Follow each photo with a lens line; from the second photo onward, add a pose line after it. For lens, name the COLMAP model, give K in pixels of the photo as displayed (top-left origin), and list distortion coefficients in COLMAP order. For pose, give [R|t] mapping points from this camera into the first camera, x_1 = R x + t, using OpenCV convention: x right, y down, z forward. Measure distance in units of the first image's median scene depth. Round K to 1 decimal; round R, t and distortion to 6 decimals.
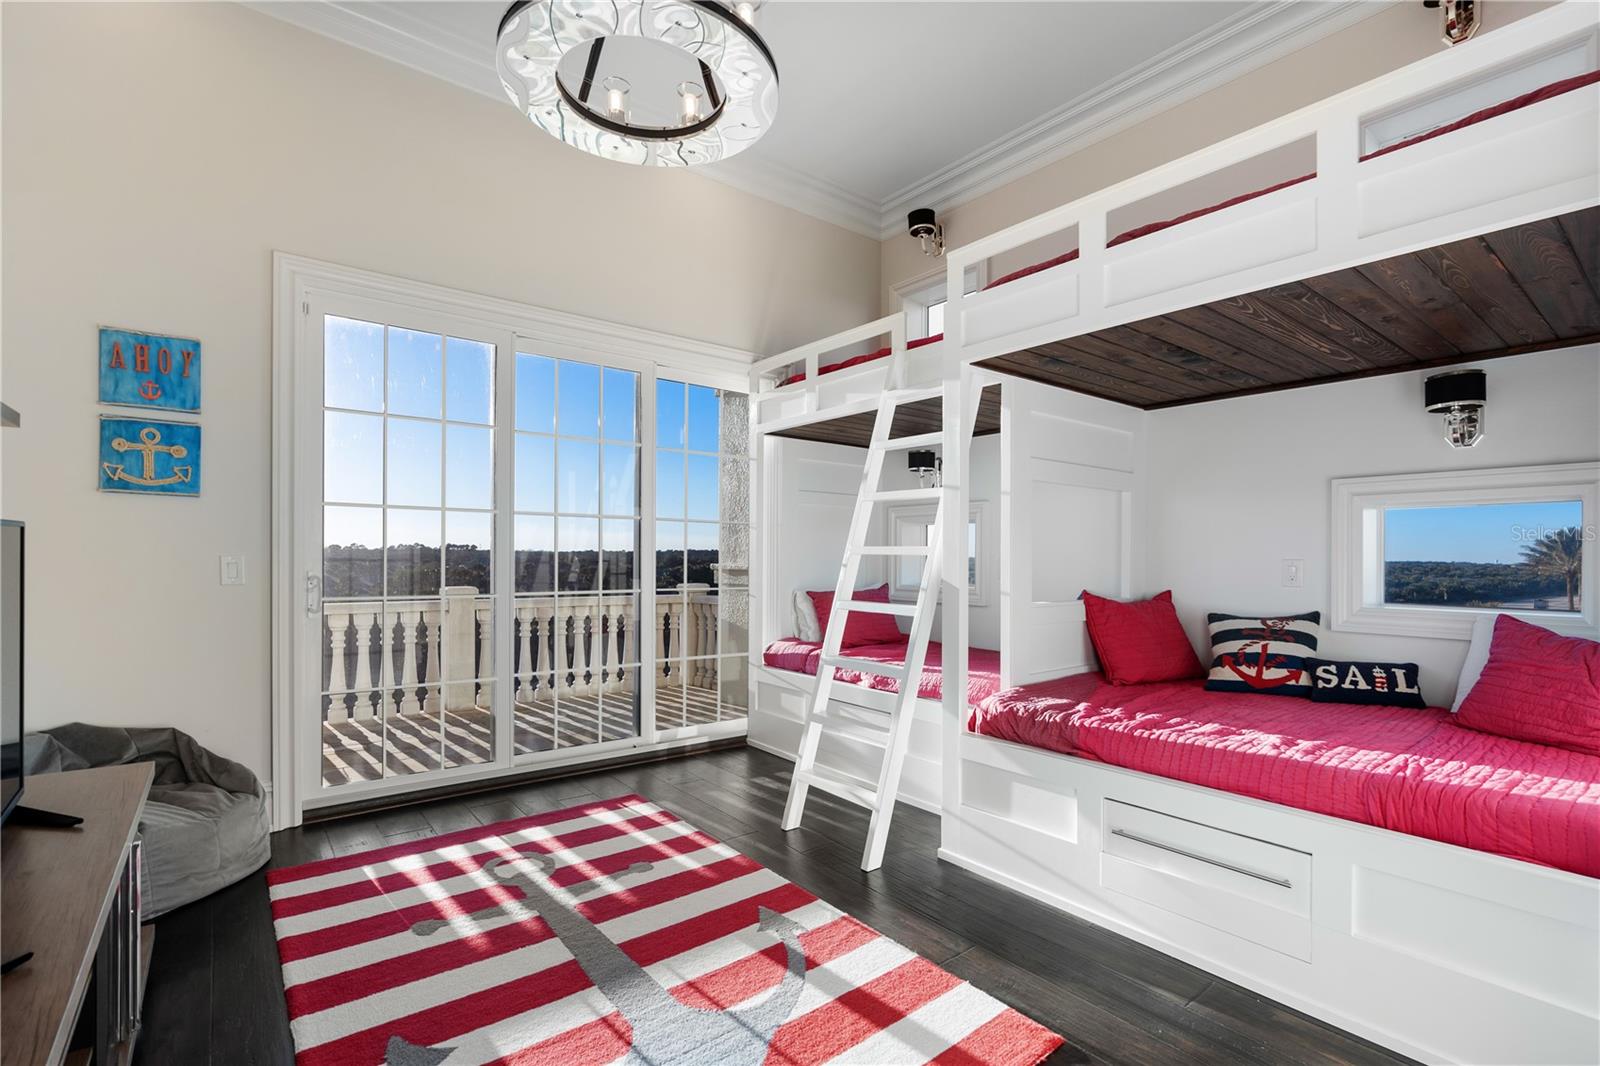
lens RADIAL K [[730.7, 0, 802.9], [0, 730.7, 563.0], [0, 0, 1]] dist [-0.002466, -0.000115]
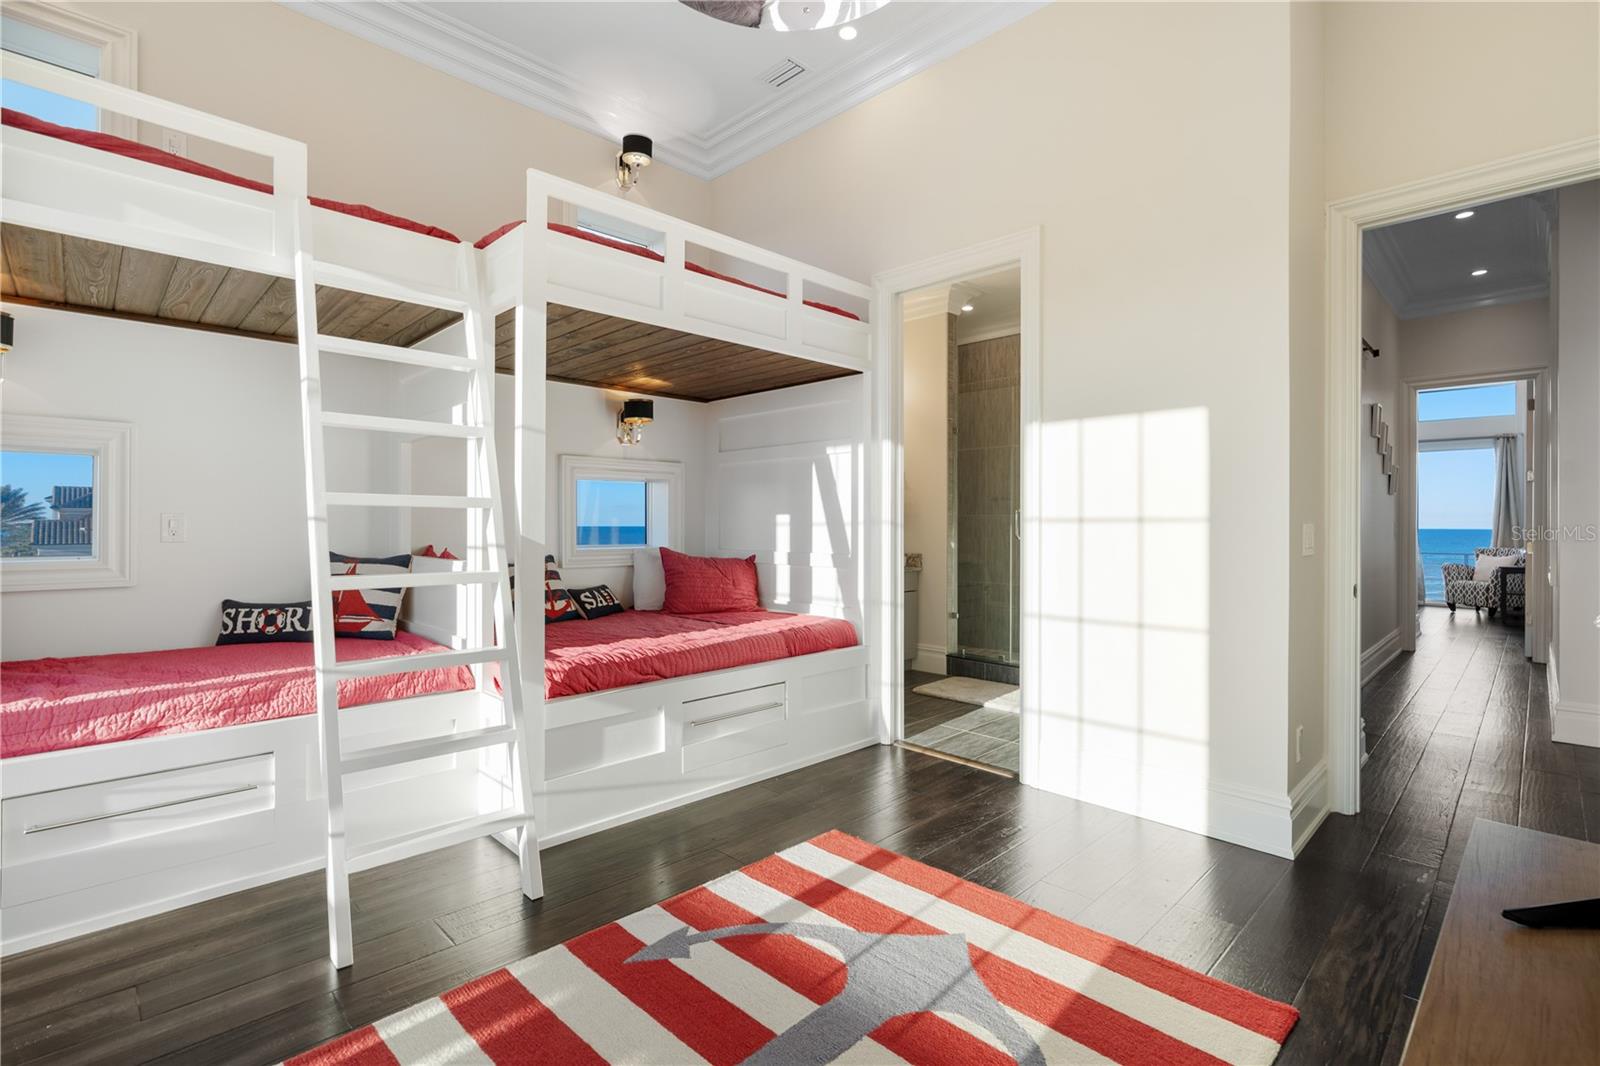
lens RADIAL K [[739.0, 0, 800.0], [0, 739.0, 533.0], [0, 0, 1]] dist [-0.002141, -0.000299]
pose [[-0.109510, -0.016622, 0.993847, -0.909731], [0.003663, 0.999847, 0.017126, 0.008582], [-0.993979, 0.005516, -0.109432, 0.979758]]
